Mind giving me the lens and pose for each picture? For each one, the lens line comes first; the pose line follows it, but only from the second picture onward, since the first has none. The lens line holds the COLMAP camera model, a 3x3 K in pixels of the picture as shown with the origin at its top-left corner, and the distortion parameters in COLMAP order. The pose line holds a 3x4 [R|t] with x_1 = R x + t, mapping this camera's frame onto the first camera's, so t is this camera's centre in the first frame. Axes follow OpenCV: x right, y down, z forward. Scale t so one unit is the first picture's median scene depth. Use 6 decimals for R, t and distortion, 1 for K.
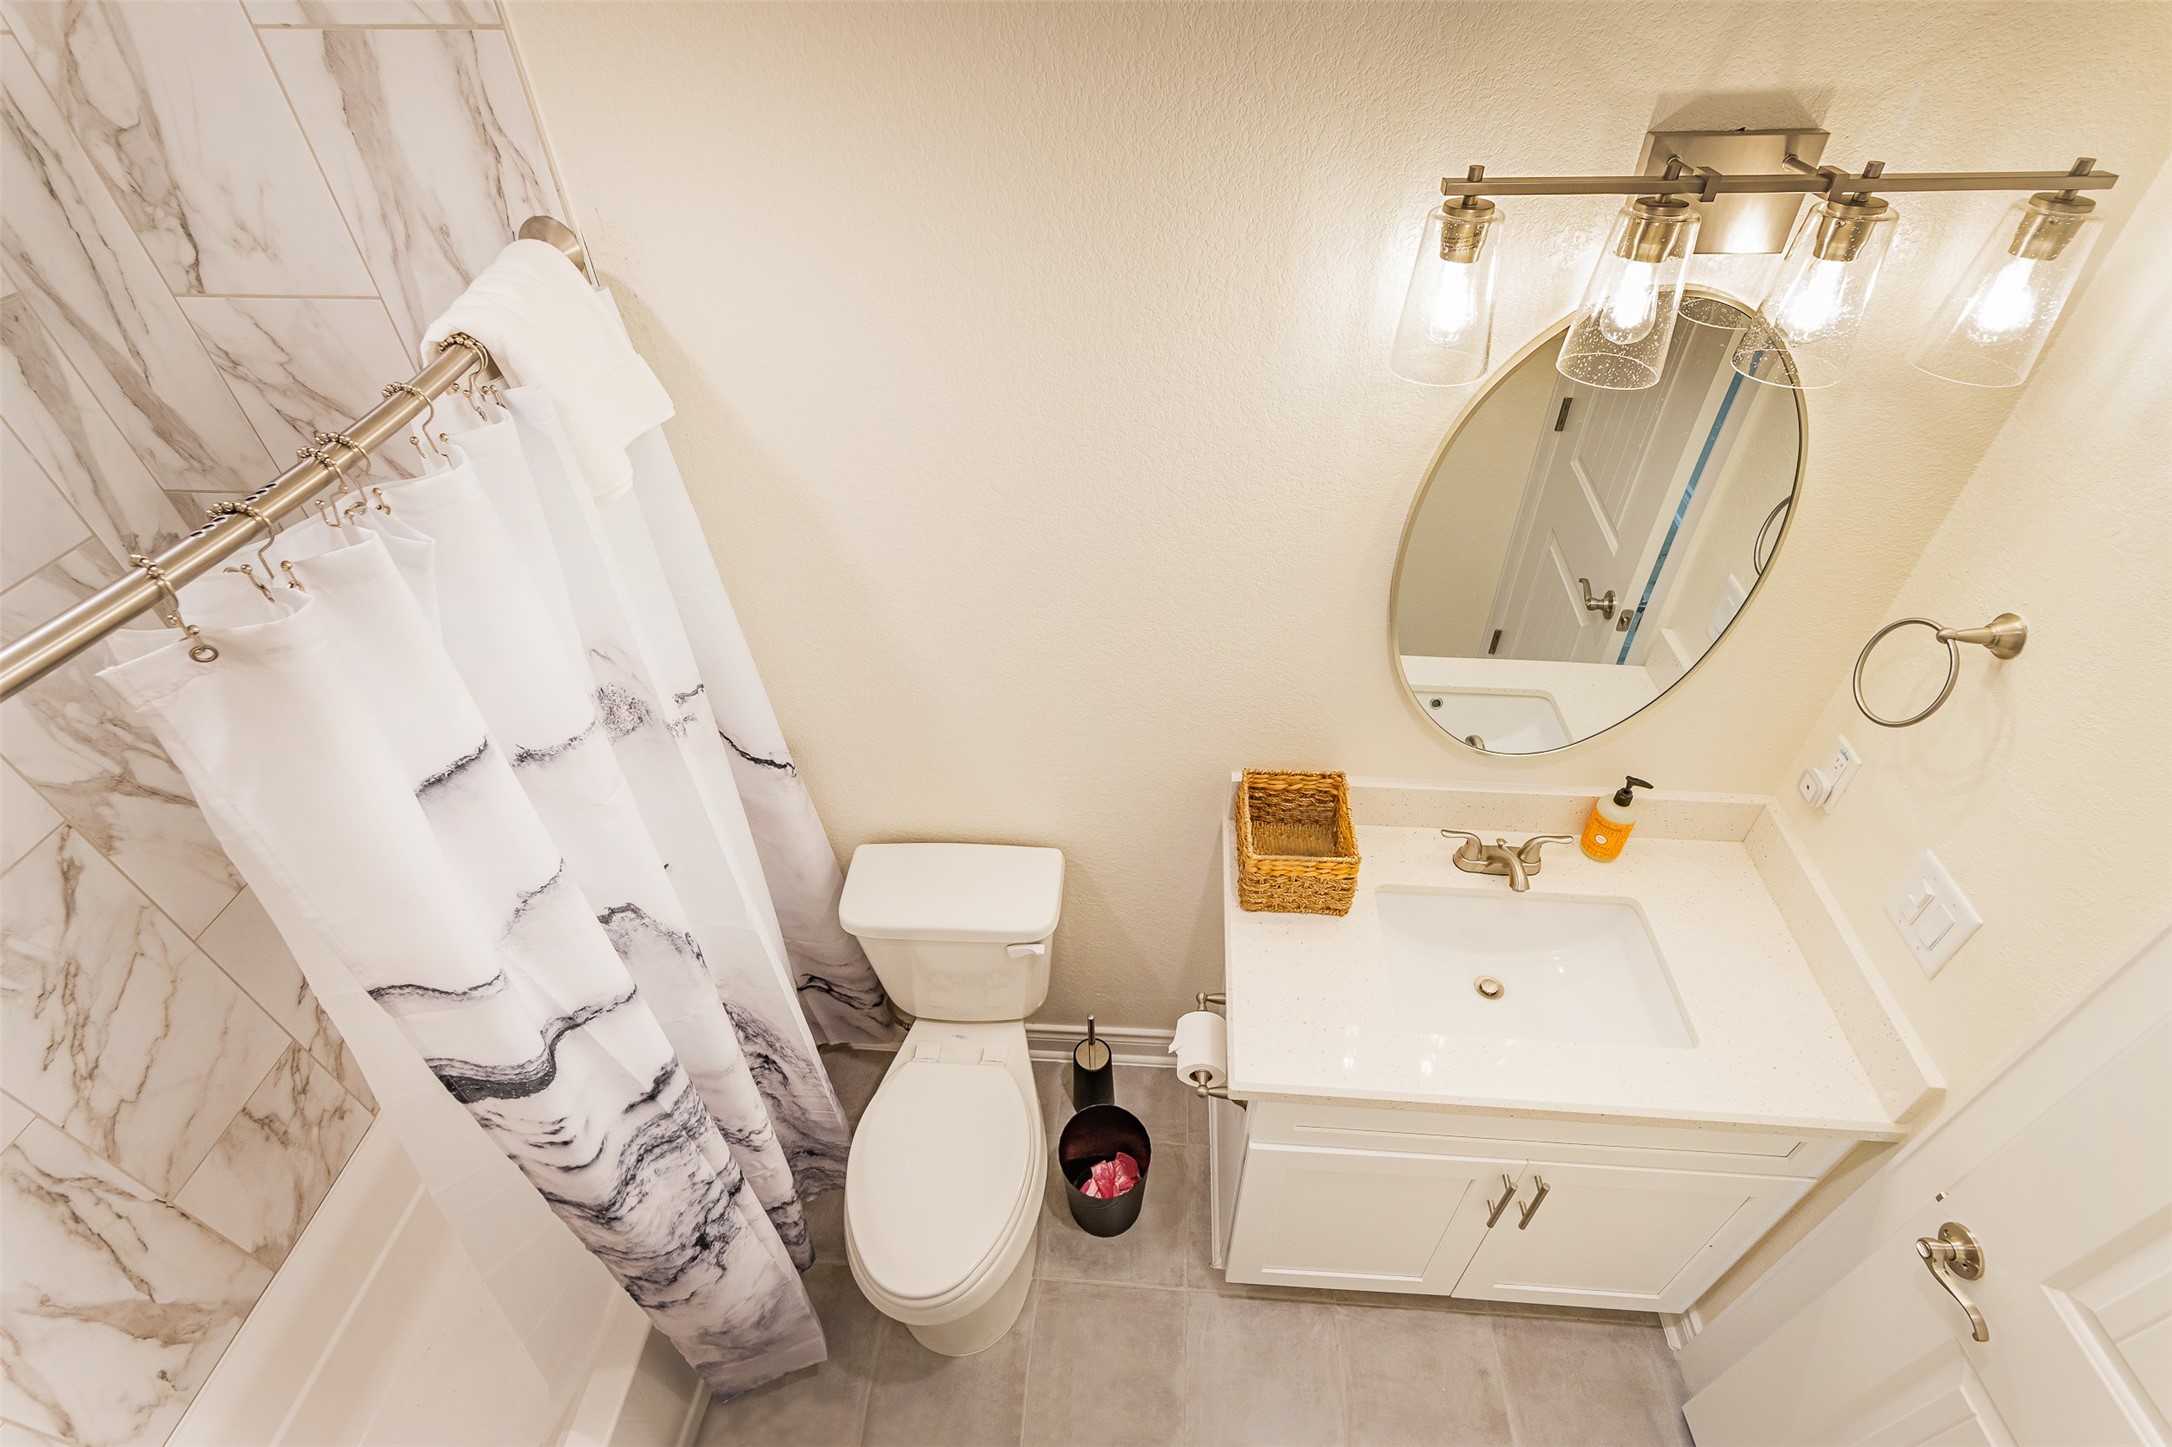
lens RADIAL K [[1011.9, 0, 1089.8], [0, 1011.9, 727.3], [0, 0, 1]] dist [0.003268, 0.000247]
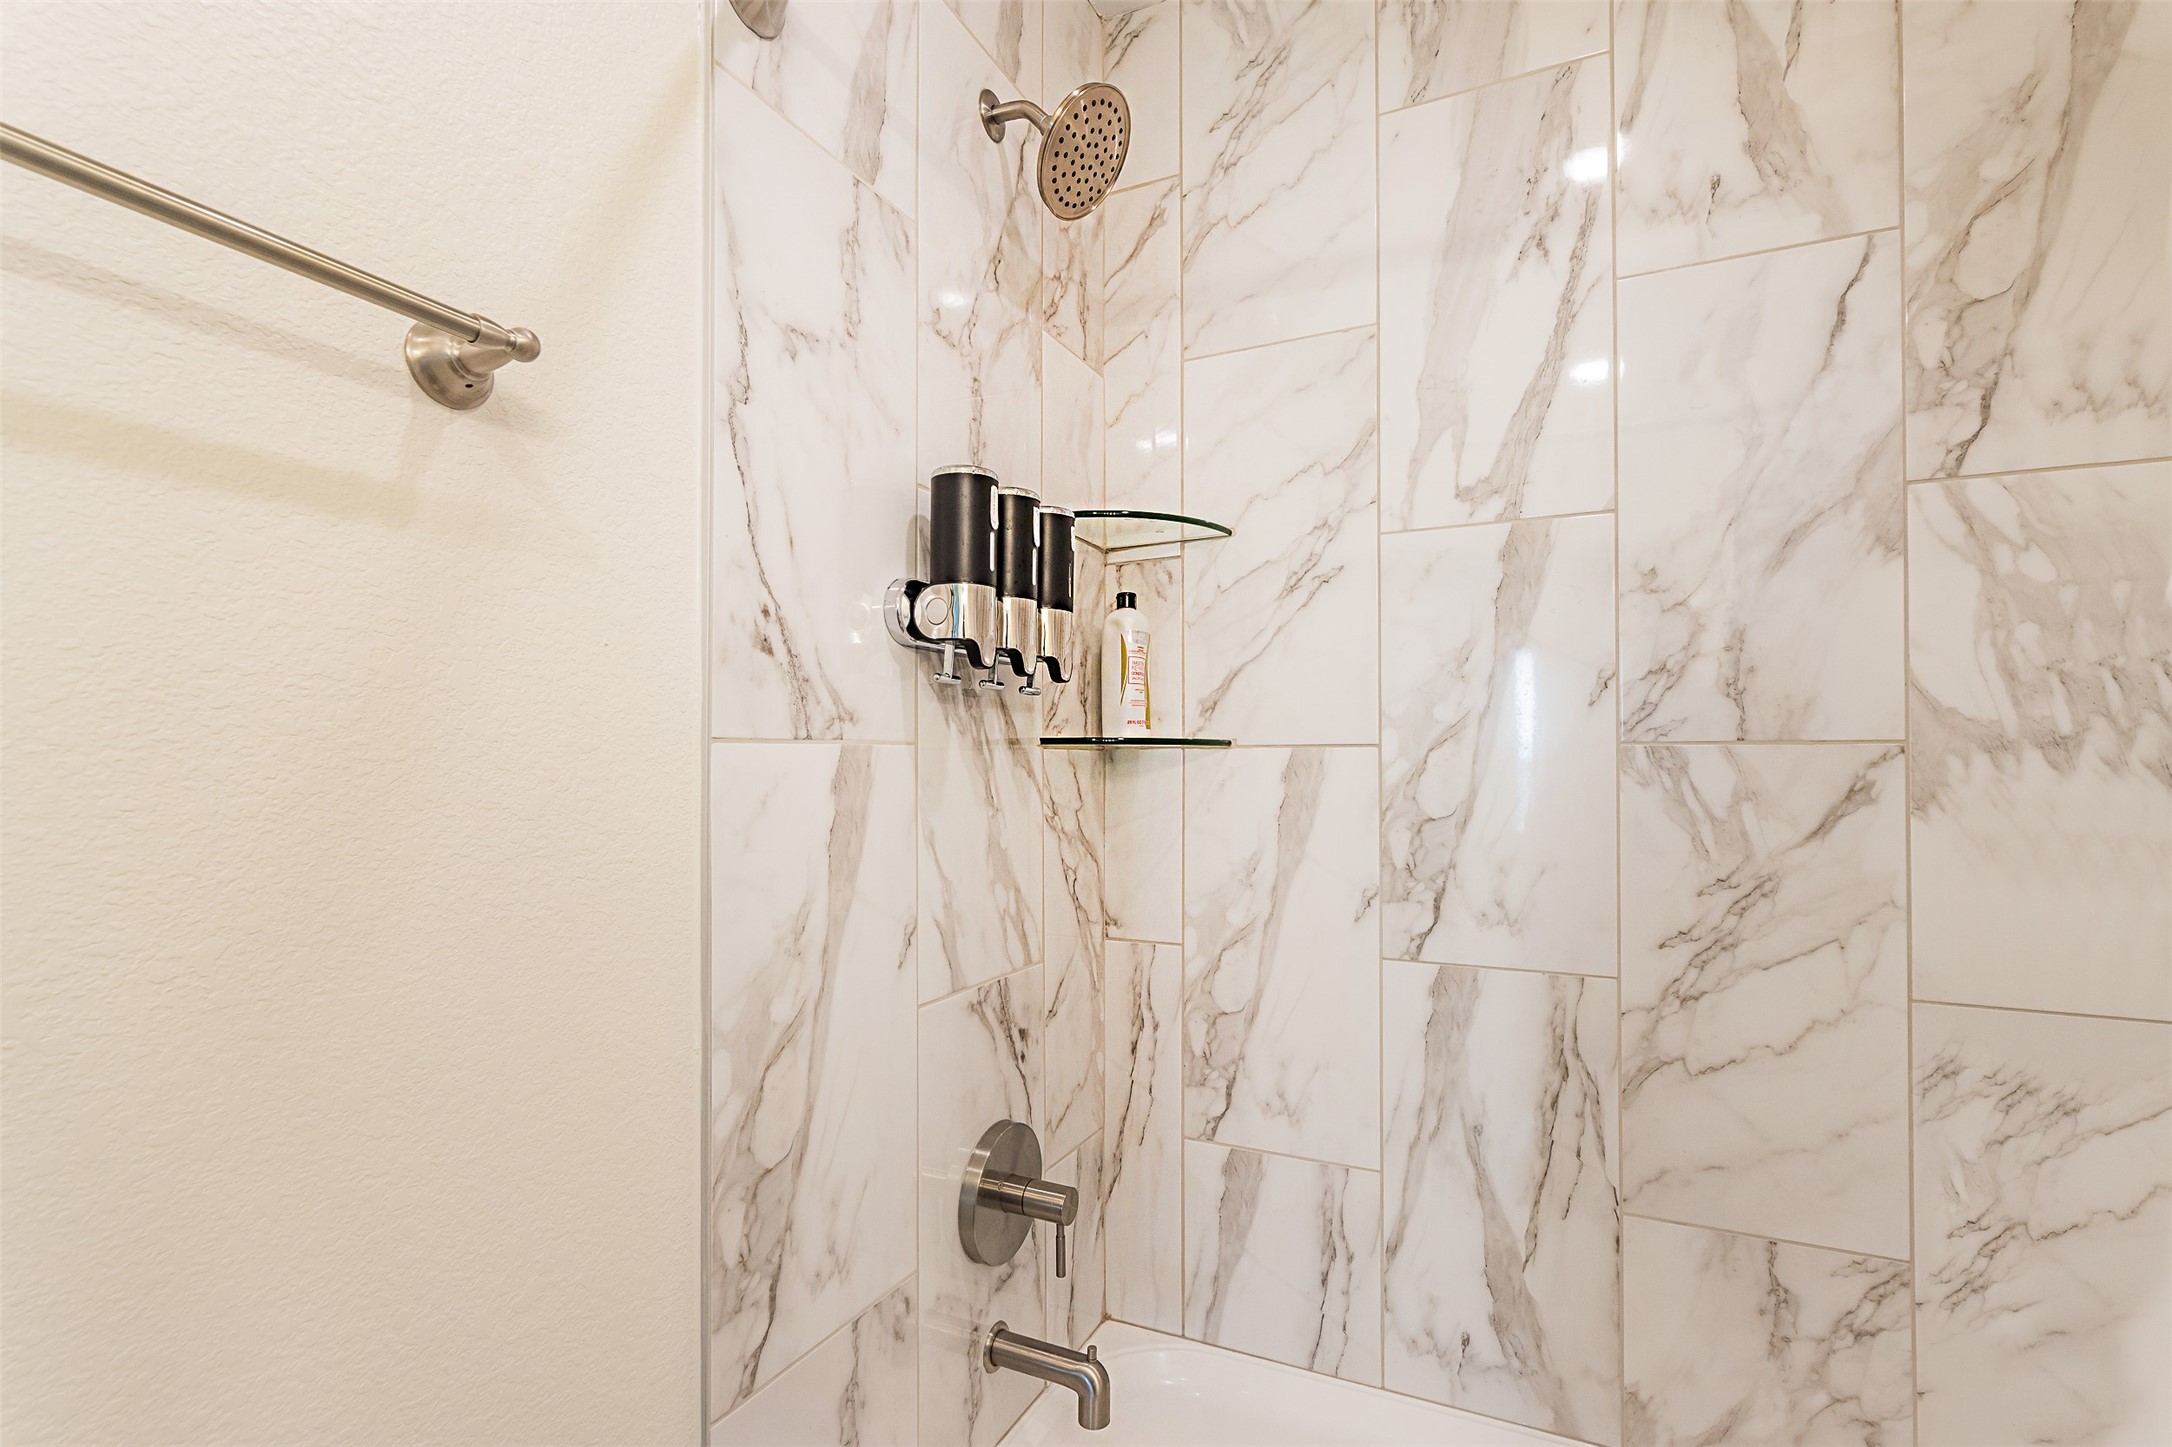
lens RADIAL K [[1000.5, 0, 1124.2], [0, 1000.5, 751.9], [0, 0, 1]] dist [0.001249, -0.001495]
pose [[-0.352073, 0.009645, -0.935923, -0.063850], [-0.619907, 0.746784, 0.240891, 0.279202], [0.701256, 0.664997, -0.256943, 0.757784]]
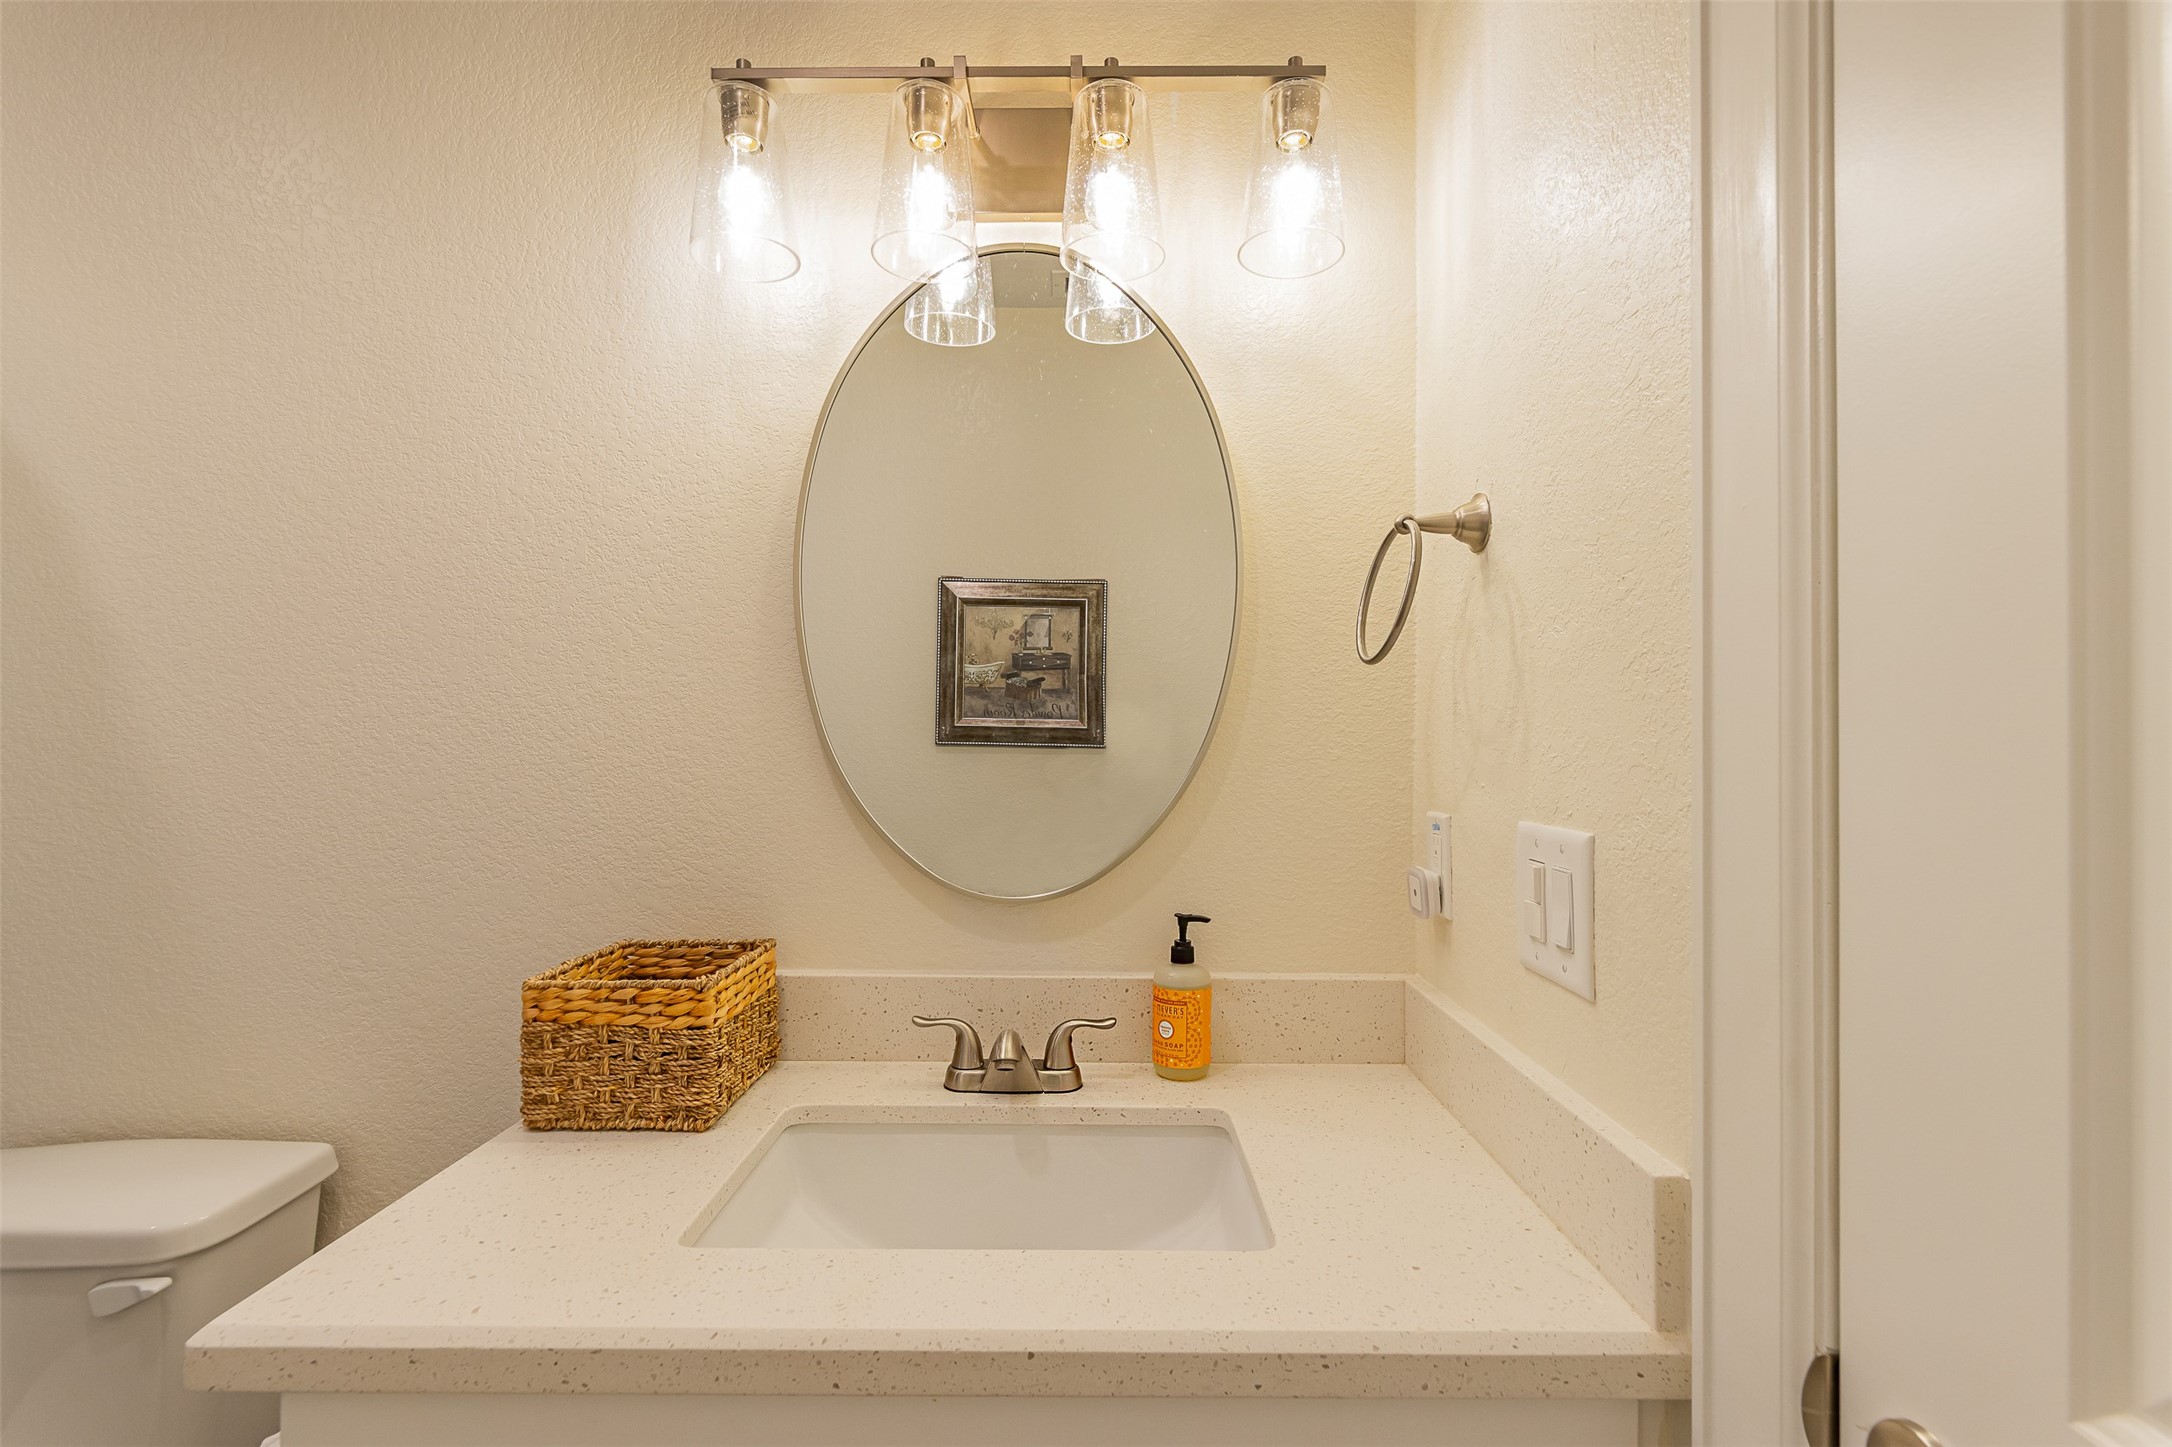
lens RADIAL K [[1000.5, 0, 1100.7], [0, 1000.5, 732.3], [0, 0, 1]] dist [0.001249, -0.001495]
pose [[0.996903, 0.019240, 0.076257, 0.484513], [0.037167, 0.739259, -0.672394, 0.462270], [-0.069310, 0.673146, 0.736254, 0.486786]]
